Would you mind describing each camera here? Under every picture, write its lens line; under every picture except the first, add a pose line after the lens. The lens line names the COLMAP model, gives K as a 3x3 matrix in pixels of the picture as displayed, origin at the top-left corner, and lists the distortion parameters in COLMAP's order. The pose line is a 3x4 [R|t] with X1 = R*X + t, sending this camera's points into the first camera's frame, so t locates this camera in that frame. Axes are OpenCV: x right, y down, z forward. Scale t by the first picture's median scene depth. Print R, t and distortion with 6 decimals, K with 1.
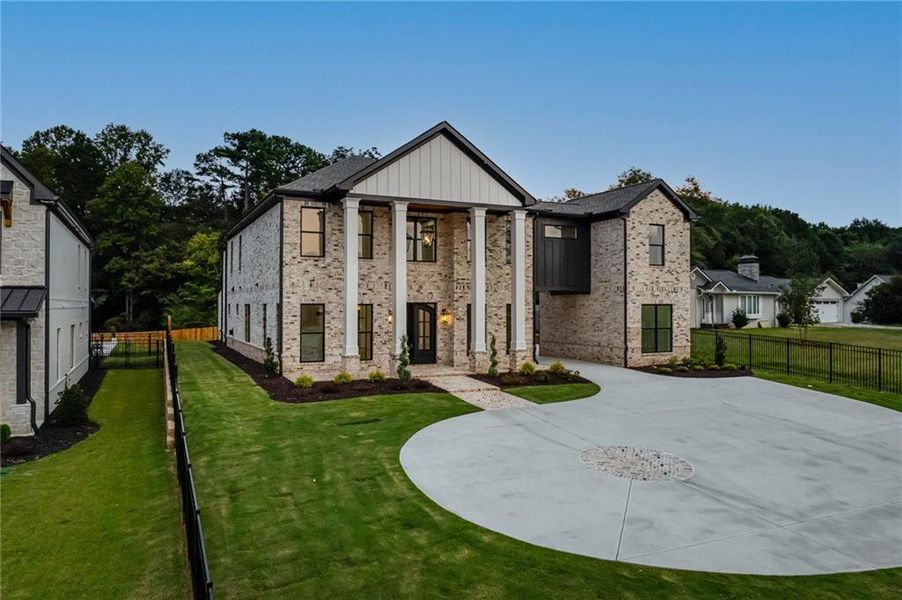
lens RADIAL K [[649.2, 0, 459.6], [0, 649.2, 296.9], [0, 0, 1]] dist [-0.039032, 0.002498]
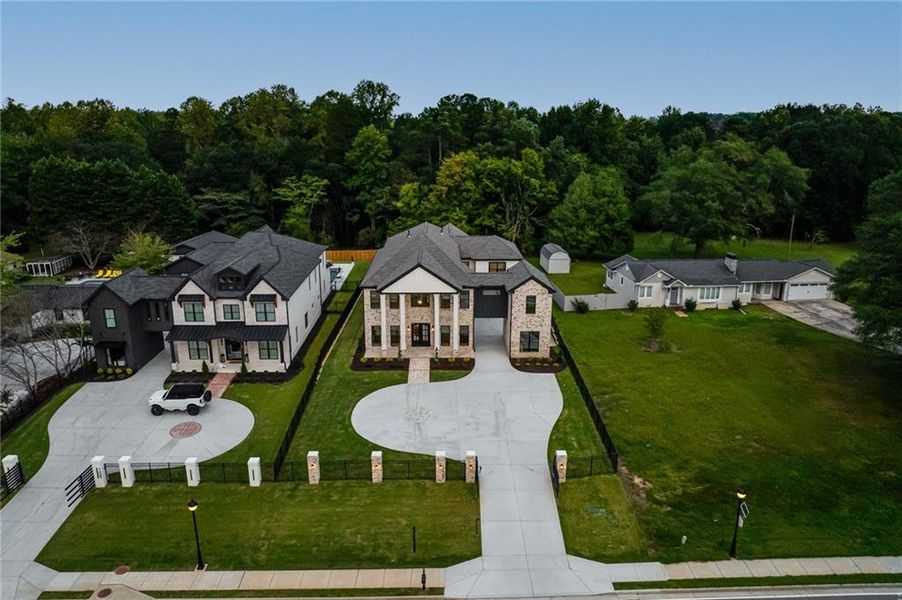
lens RADIAL K [[649.2, 0, 456.6], [0, 649.2, 312.4], [0, 0, 1]] dist [-0.039032, 0.002498]
pose [[0.905417, 0.128063, -0.404747, 1.011972], [0.000964, 0.952792, 0.303621, -0.750620], [0.424523, -0.275294, 0.862551, -1.013354]]
